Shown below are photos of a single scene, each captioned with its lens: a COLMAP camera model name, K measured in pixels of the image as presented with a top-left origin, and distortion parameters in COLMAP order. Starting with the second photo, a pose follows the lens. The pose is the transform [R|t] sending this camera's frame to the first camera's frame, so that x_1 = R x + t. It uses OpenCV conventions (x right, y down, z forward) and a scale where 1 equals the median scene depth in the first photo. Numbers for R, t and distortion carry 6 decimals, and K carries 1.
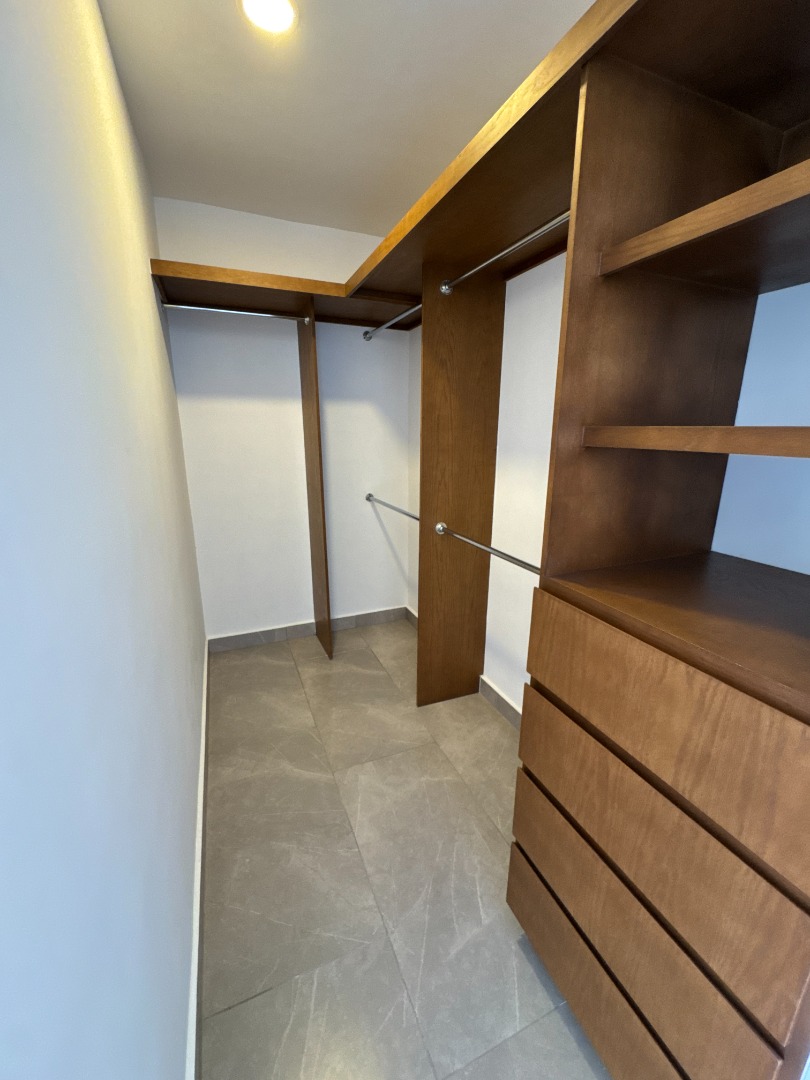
lens RADIAL K [[431.1, 0, 410.3], [0, 431.1, 536.2], [0, 0, 1]] dist [-0.004827, 0.000445]
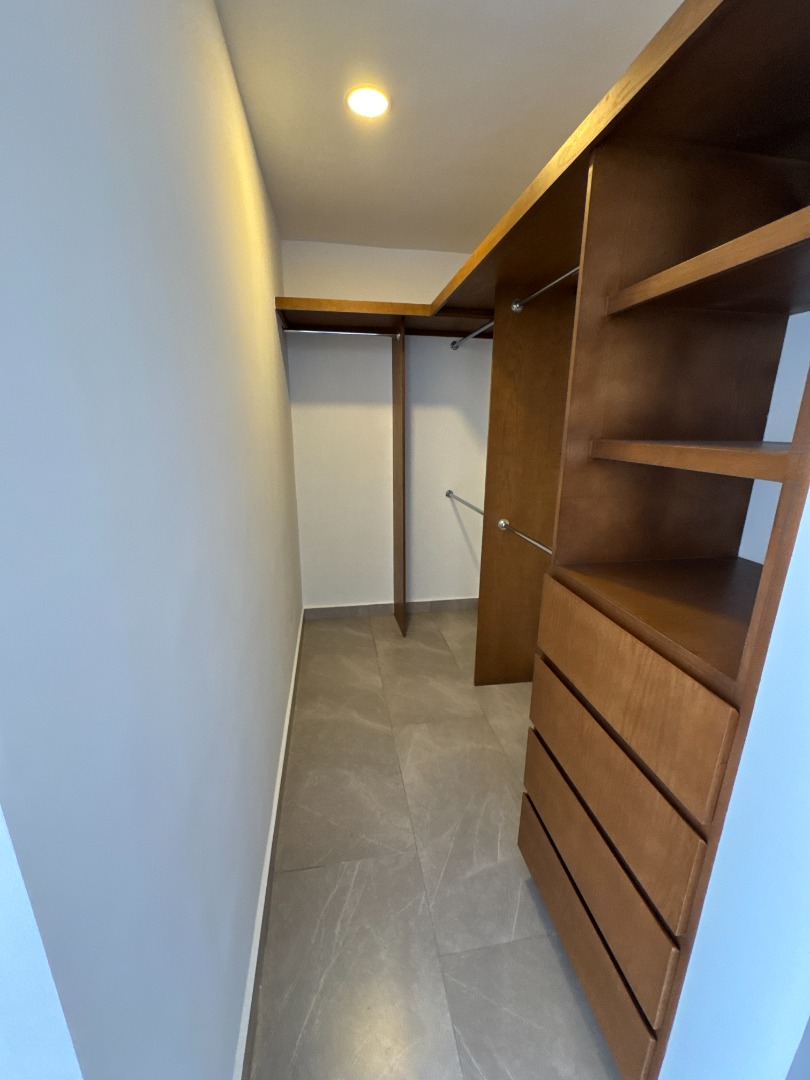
lens RADIAL K [[431.1, 0, 413.2], [0, 431.1, 534.1], [0, 0, 1]] dist [-0.004827, 0.000445]
pose [[0.974197, 0.058643, -0.217947, 0.146922], [-0.057771, 0.998276, 0.010381, 0.013509], [0.218180, 0.002478, 0.975905, -0.195980]]
